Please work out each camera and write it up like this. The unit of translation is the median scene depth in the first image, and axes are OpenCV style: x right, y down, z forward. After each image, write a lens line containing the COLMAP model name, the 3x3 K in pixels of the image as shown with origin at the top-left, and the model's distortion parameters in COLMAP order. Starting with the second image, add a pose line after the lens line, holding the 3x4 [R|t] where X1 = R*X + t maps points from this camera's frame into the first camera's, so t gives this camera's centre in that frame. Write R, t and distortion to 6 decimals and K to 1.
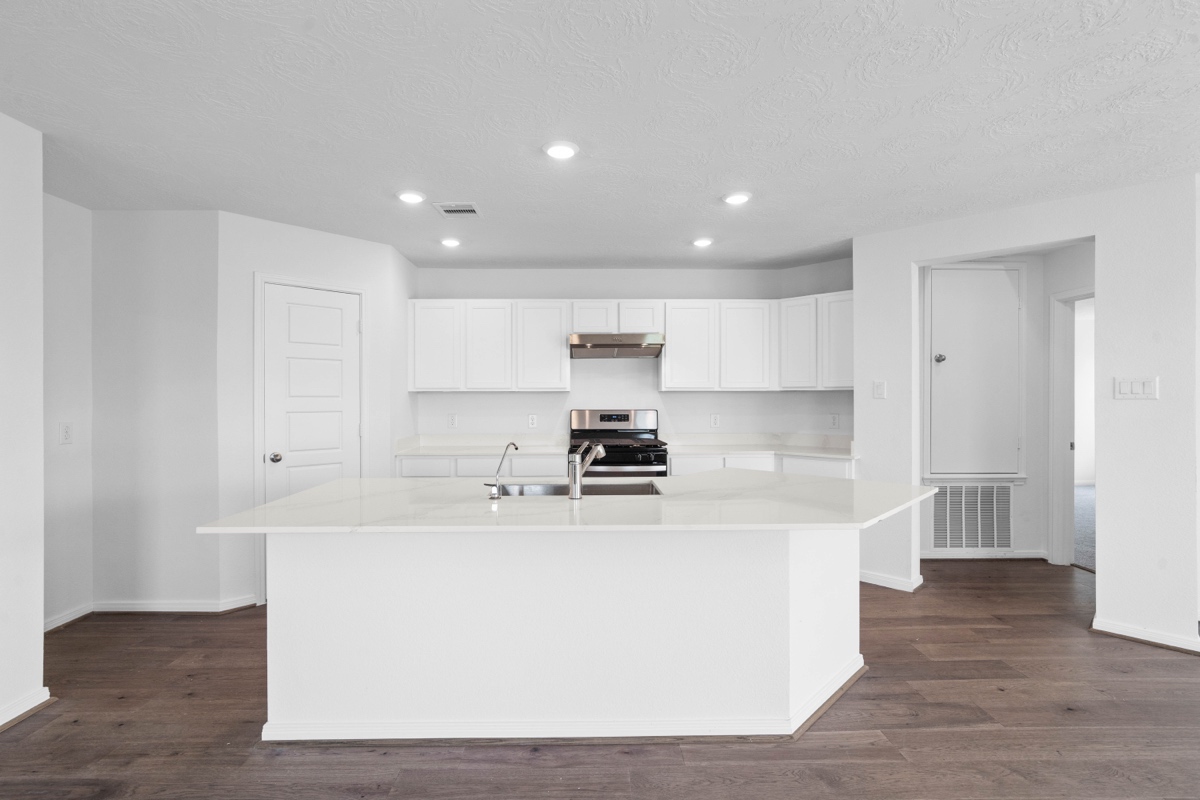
lens RADIAL K [[564.0, 0, 600.3], [0, 564.0, 397.7], [0, 0, 1]] dist [-0.013626, 0.010023]
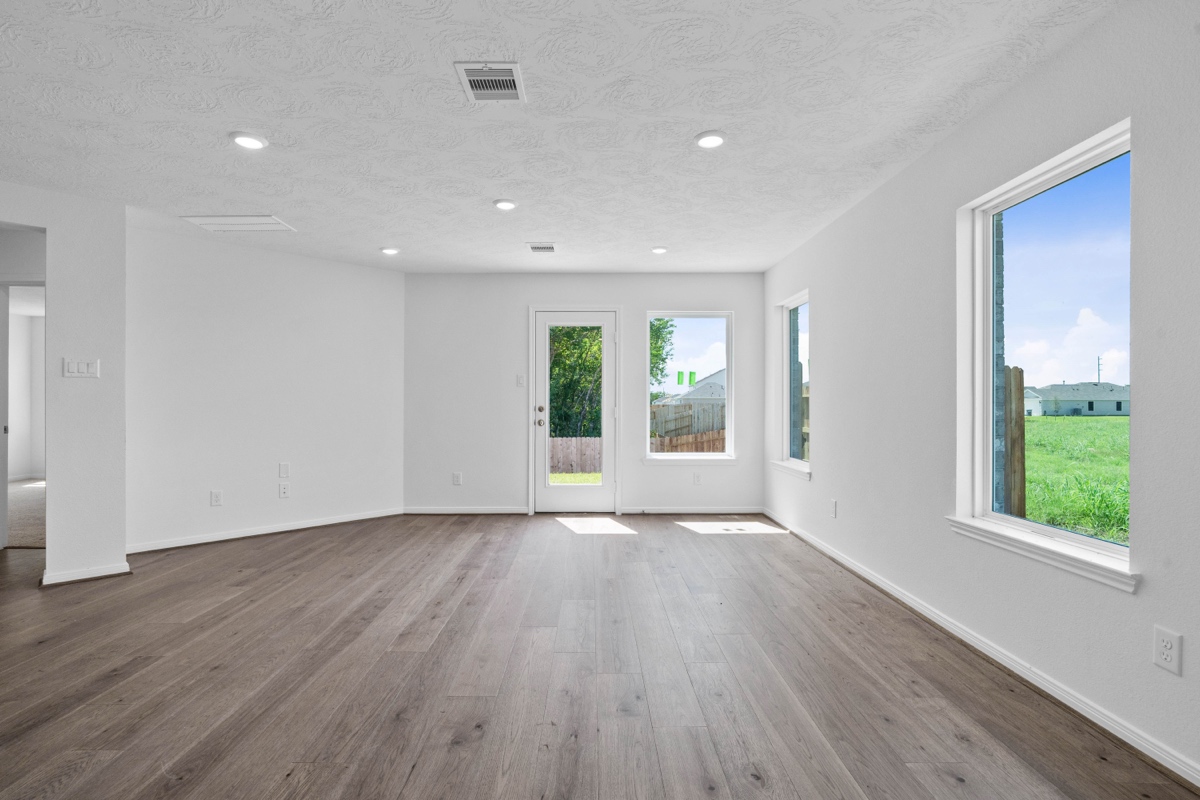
lens RADIAL K [[573.2, 0, 591.5], [0, 573.2, 403.0], [0, 0, 1]] dist [-0.030939, 0.015397]
pose [[0.021588, 0.004350, 0.999757, -0.149580], [-0.001026, 0.999990, -0.004329, 0.043058], [-0.999766, -0.000932, 0.021592, -0.069679]]
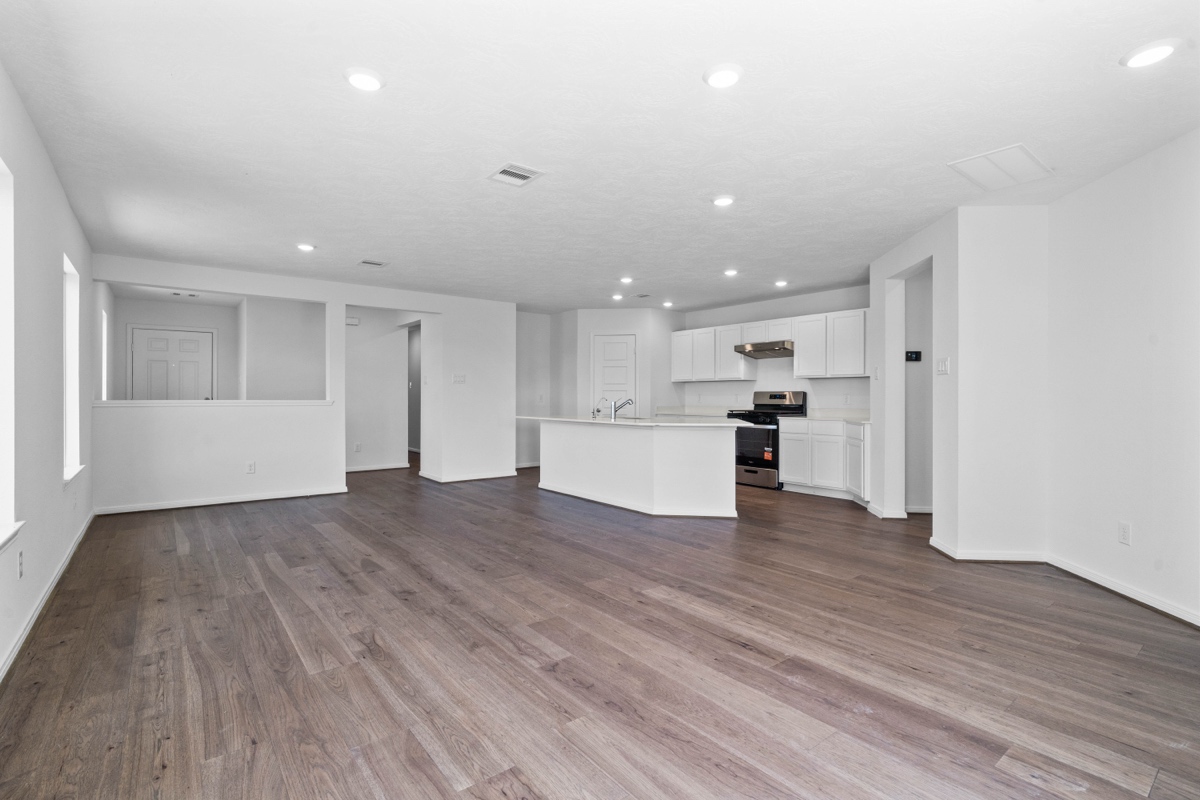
lens RADIAL K [[564.0, 0, 600.3], [0, 564.0, 397.7], [0, 0, 1]] dist [-0.013626, 0.010023]
pose [[0.602553, 0.003315, -0.798072, 1.084572], [-0.001022, 0.999994, 0.003382, 0.038443], [0.798078, -0.001222, 0.602553, -0.337016]]
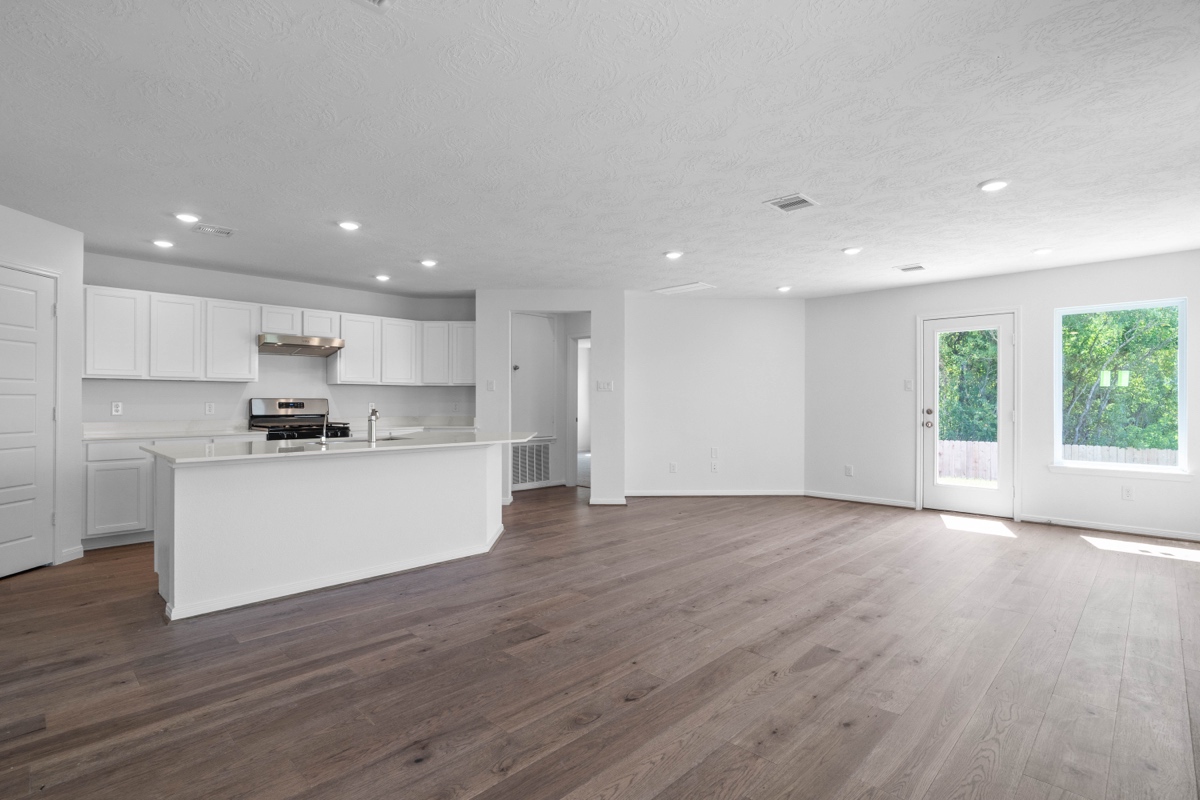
lens RADIAL K [[573.2, 0, 591.5], [0, 573.2, 403.0], [0, 0, 1]] dist [-0.030939, 0.015397]
pose [[0.720835, 0.001765, 0.693105, -0.407117], [-0.003591, 0.999993, 0.001188, 0.031120], [-0.693098, -0.003346, 0.720836, -0.365546]]
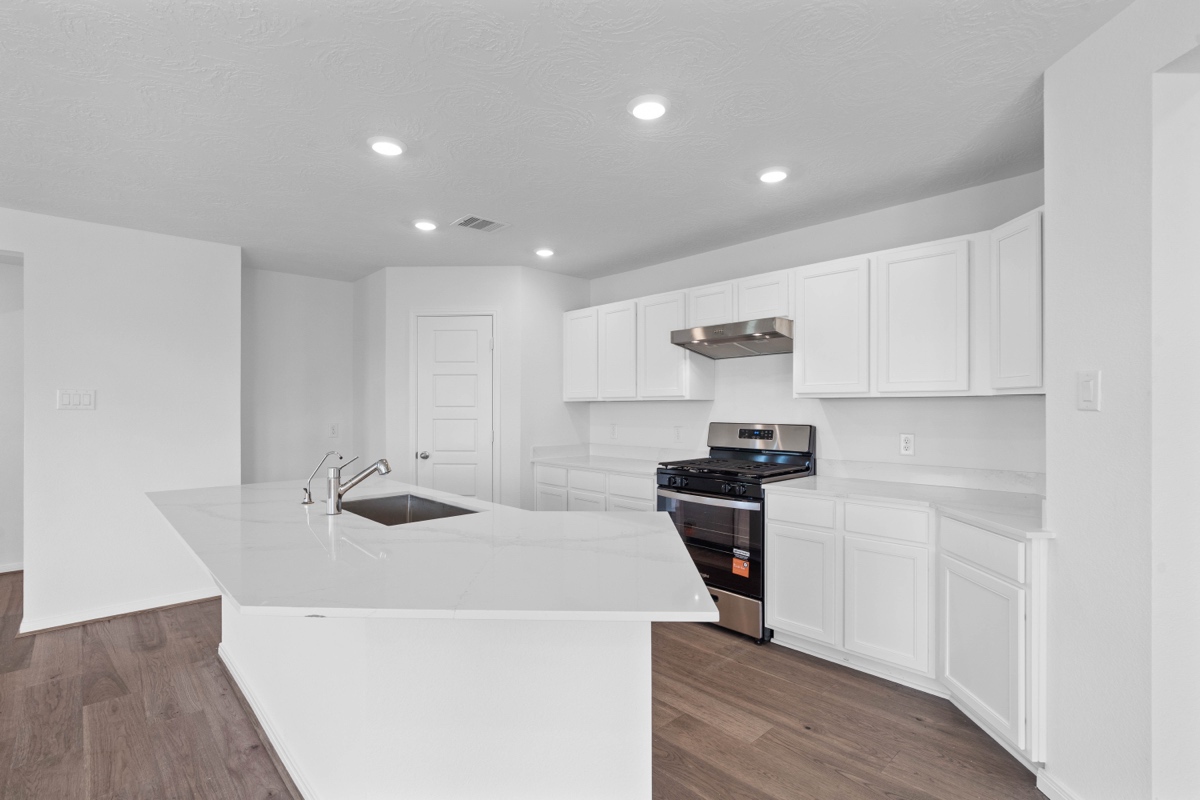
lens RADIAL K [[571.5, 0, 595.2], [0, 571.5, 404.3], [0, 0, 1]] dist [-0.001778, 0.000105]
pose [[0.658613, -0.002829, -0.752476, 0.529614], [-0.000583, 0.999991, -0.004270, -0.001250], [0.752481, 0.003251, 0.658606, 0.376130]]
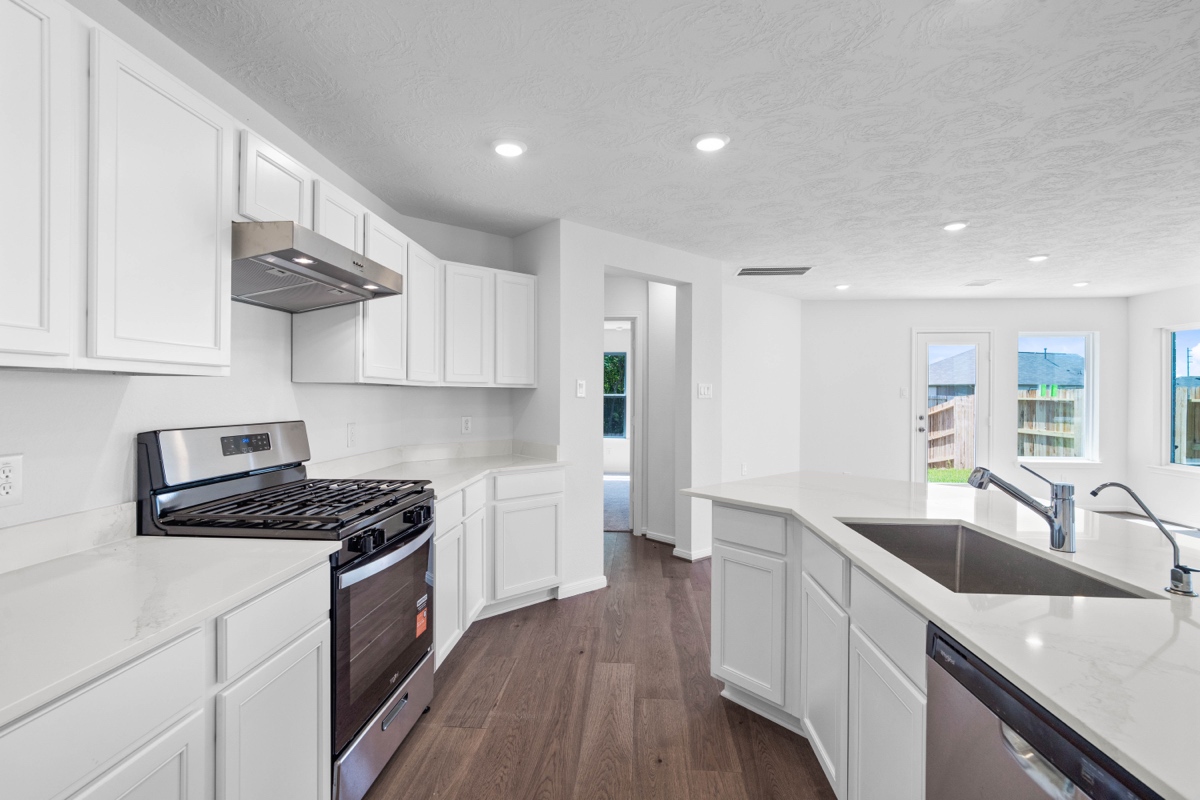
lens RADIAL K [[564.0, 0, 600.3], [0, 564.0, 397.7], [0, 0, 1]] dist [-0.013626, 0.010023]
pose [[0.102553, 0.000331, 0.994728, -0.414647], [-0.005045, 0.999987, 0.000187, 0.000632], [-0.994715, -0.005038, 0.102553, 0.799452]]
